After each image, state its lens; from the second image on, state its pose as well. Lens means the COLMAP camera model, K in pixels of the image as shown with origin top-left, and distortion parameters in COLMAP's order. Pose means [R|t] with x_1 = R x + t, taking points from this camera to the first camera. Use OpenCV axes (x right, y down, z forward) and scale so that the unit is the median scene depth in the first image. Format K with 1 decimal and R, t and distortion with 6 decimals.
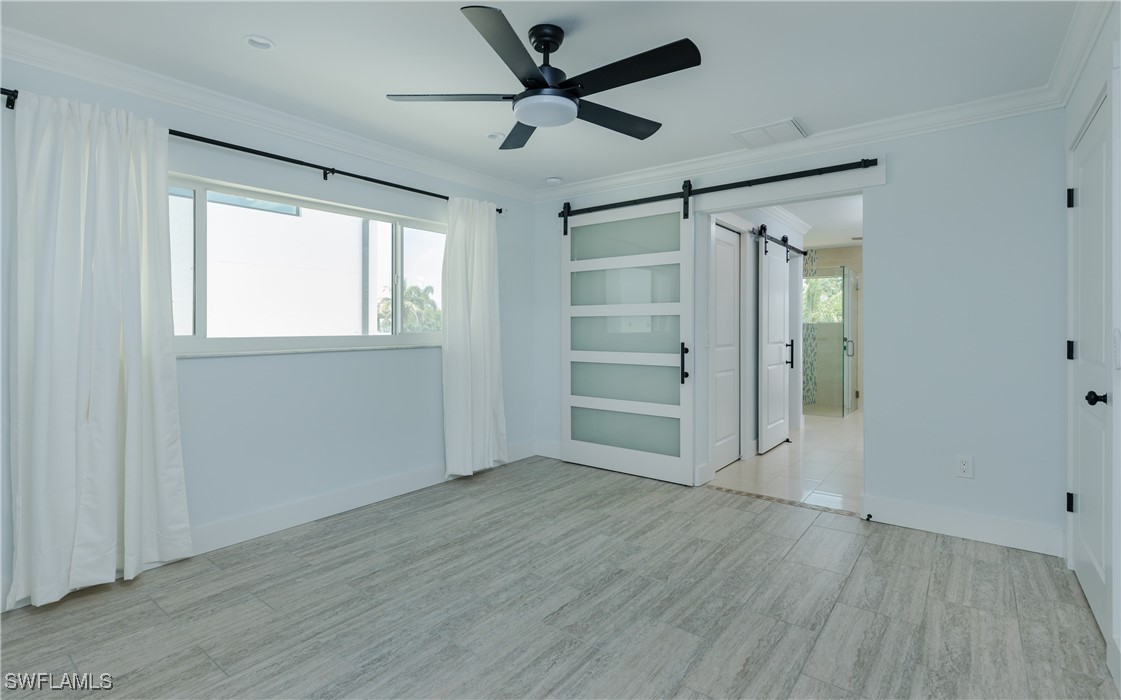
lens RADIAL K [[540.7, 0, 554.1], [0, 540.7, 329.6], [0, 0, 1]] dist [0.001627, -0.002273]
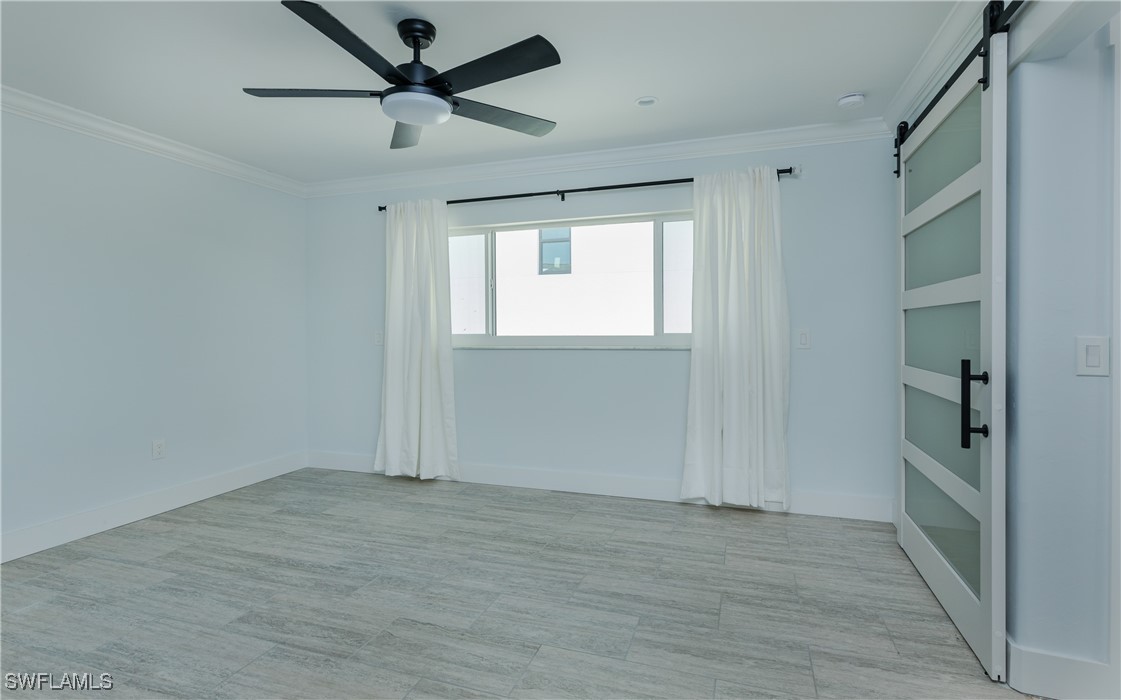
lens RADIAL K [[540.7, 0, 570.2], [0, 540.7, 333.3], [0, 0, 1]] dist [0.001627, -0.002273]
pose [[0.334769, 0.008904, -0.942258, 0.754597], [0.000543, 0.999953, 0.009642, -0.004561], [0.942300, -0.003739, 0.334749, 0.700804]]
